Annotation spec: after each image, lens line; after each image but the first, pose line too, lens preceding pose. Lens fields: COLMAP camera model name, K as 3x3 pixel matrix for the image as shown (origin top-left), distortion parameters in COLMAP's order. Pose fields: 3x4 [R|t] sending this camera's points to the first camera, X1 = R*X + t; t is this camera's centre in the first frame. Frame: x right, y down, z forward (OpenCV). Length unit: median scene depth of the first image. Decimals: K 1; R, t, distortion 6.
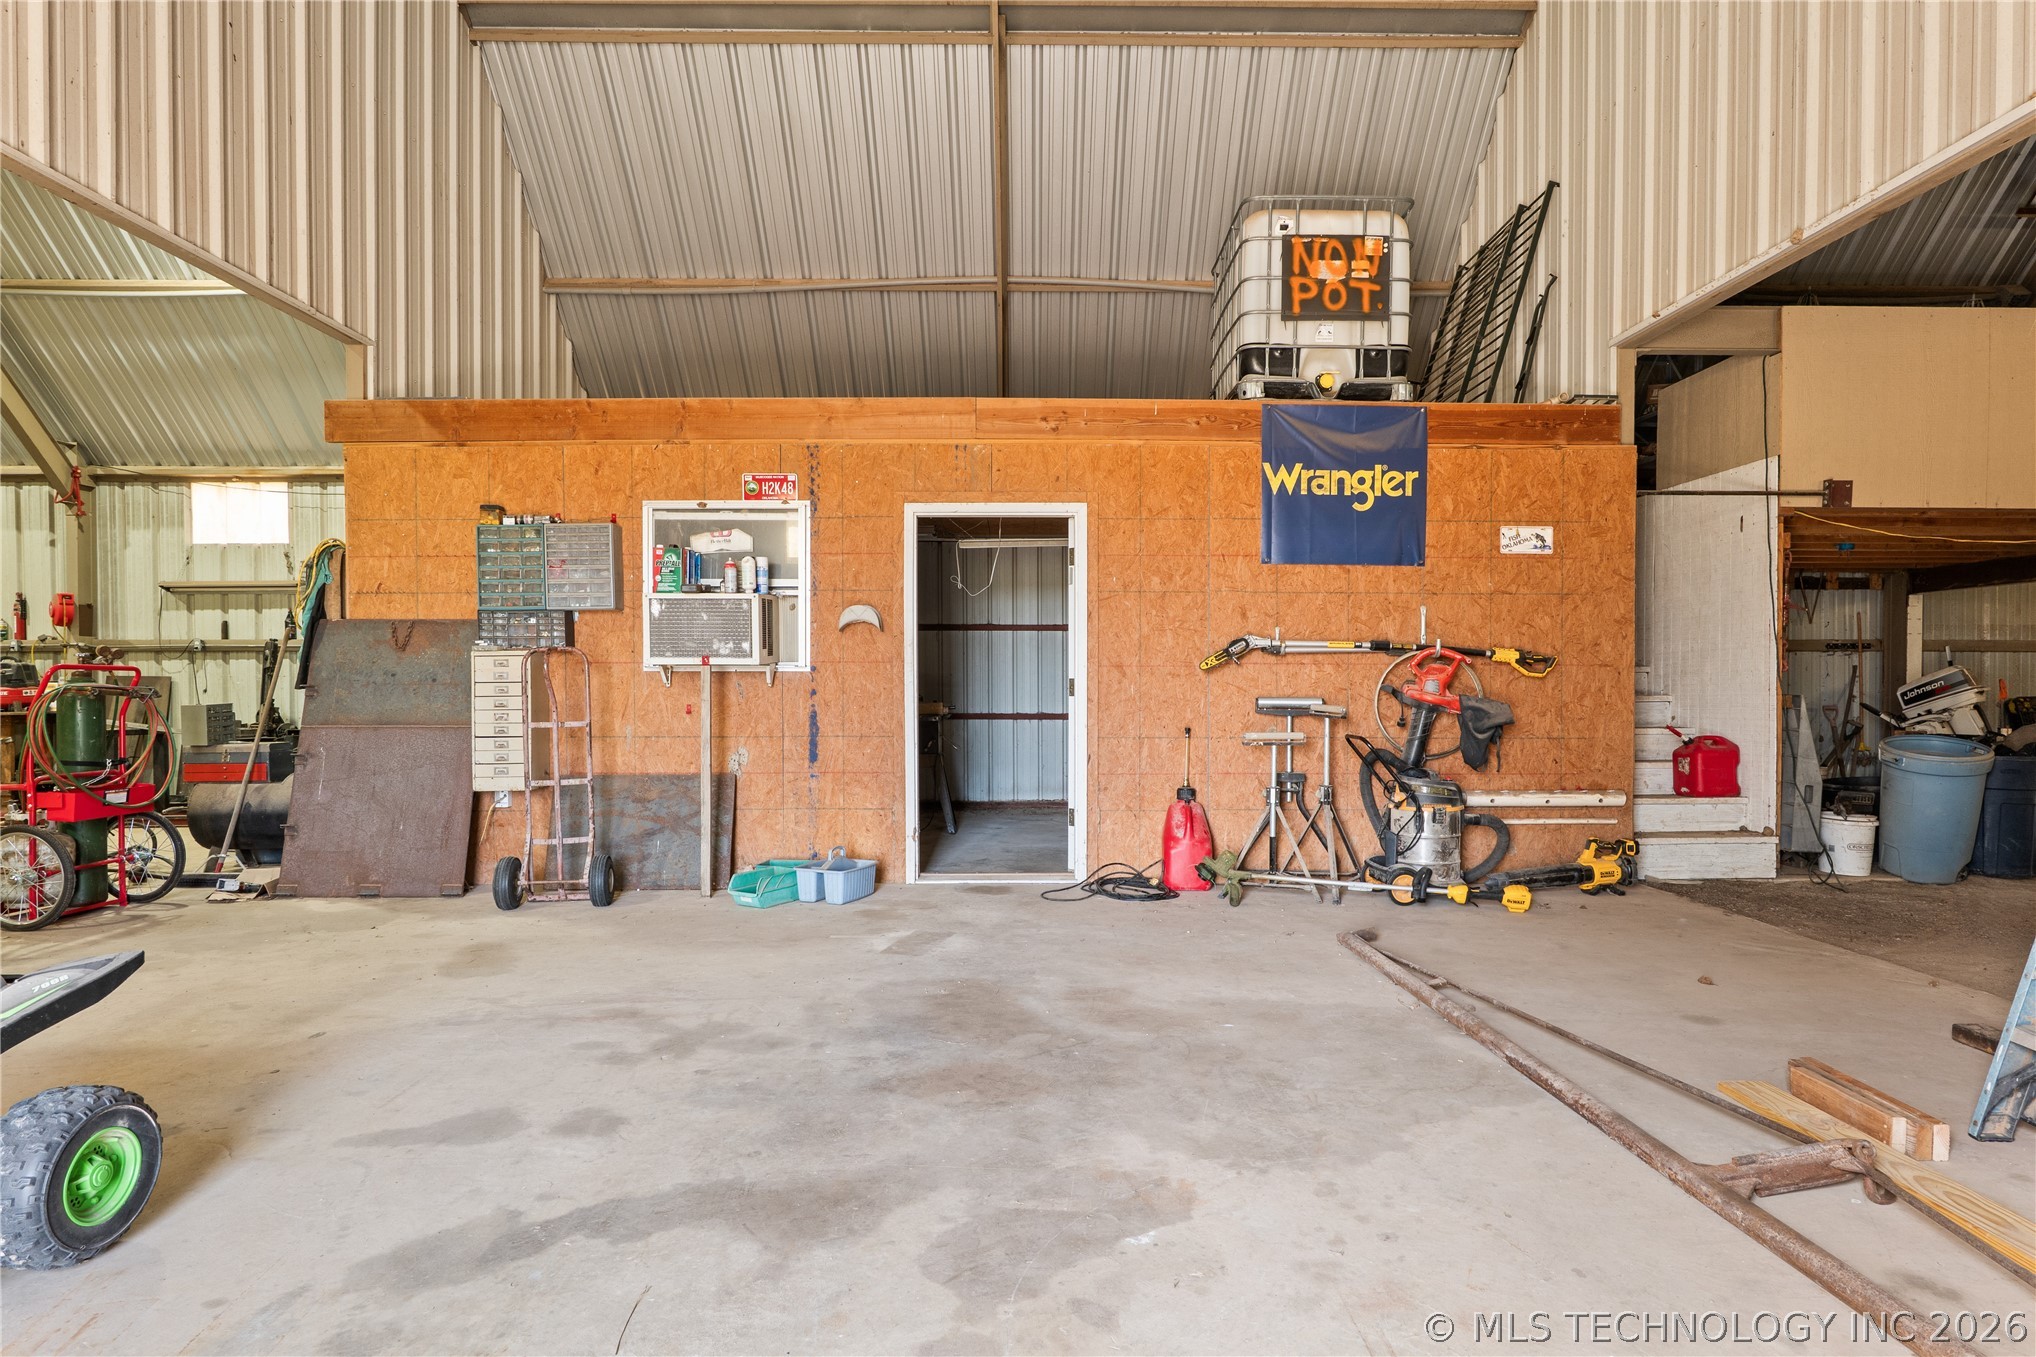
lens RADIAL K [[1089.0, 0, 1024.5], [0, 1089.0, 693.8], [0, 0, 1]] dist [-0.016491, 0.001933]
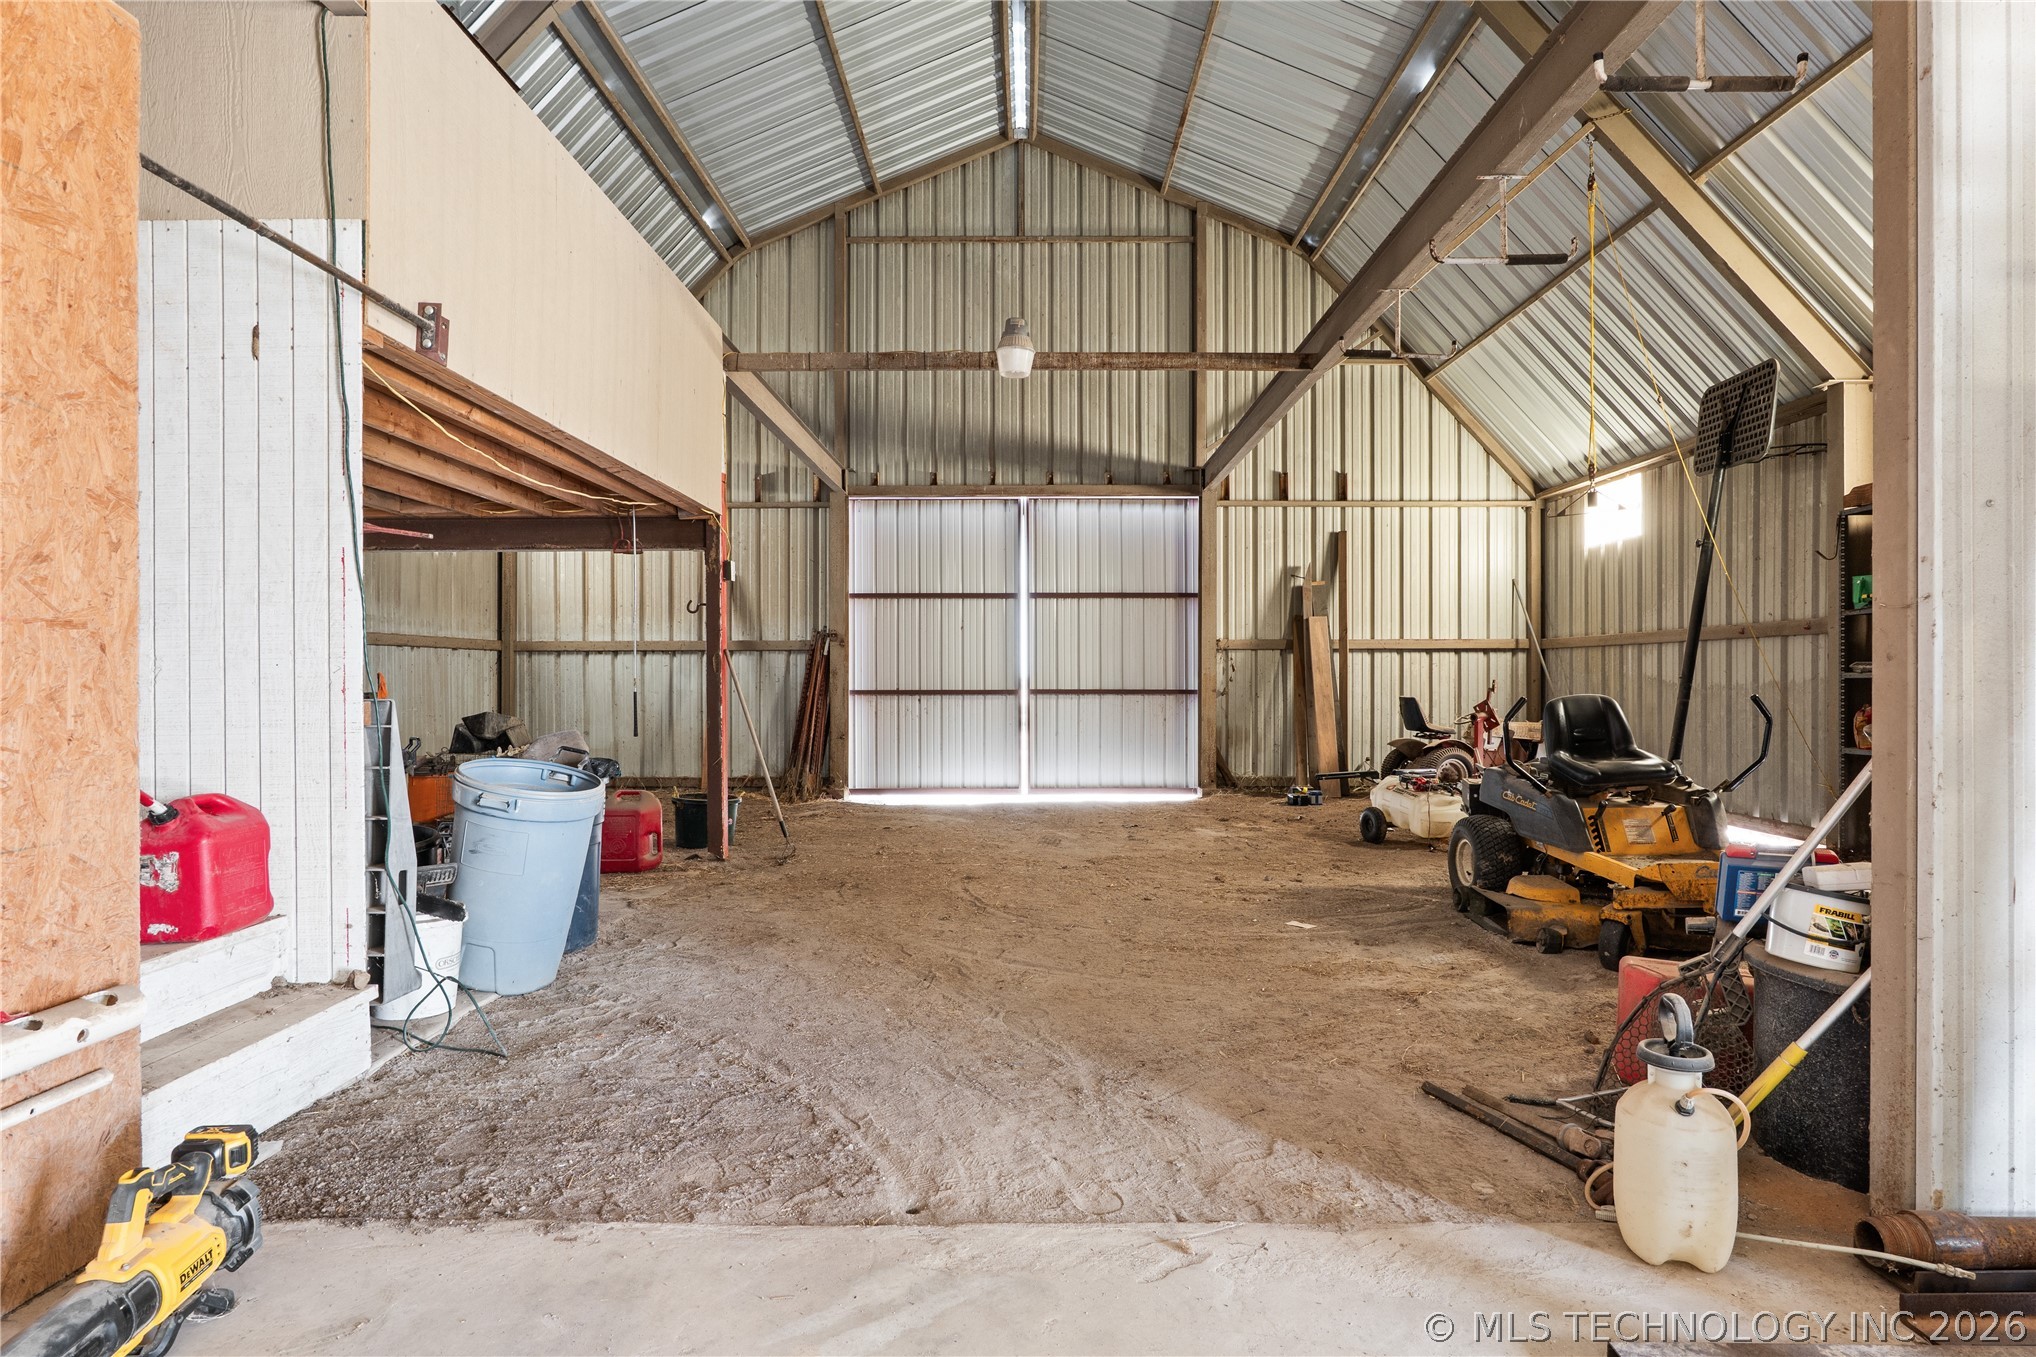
lens RADIAL K [[1089.0, 0, 1024.5], [0, 1089.0, 693.8], [0, 0, 1]] dist [-0.016491, 0.001933]
pose [[0.027995, -0.013189, 0.999521, 0.209697], [0.016013, 0.999791, 0.012744, -0.004073], [-0.999480, 0.015648, 0.028200, 0.686069]]
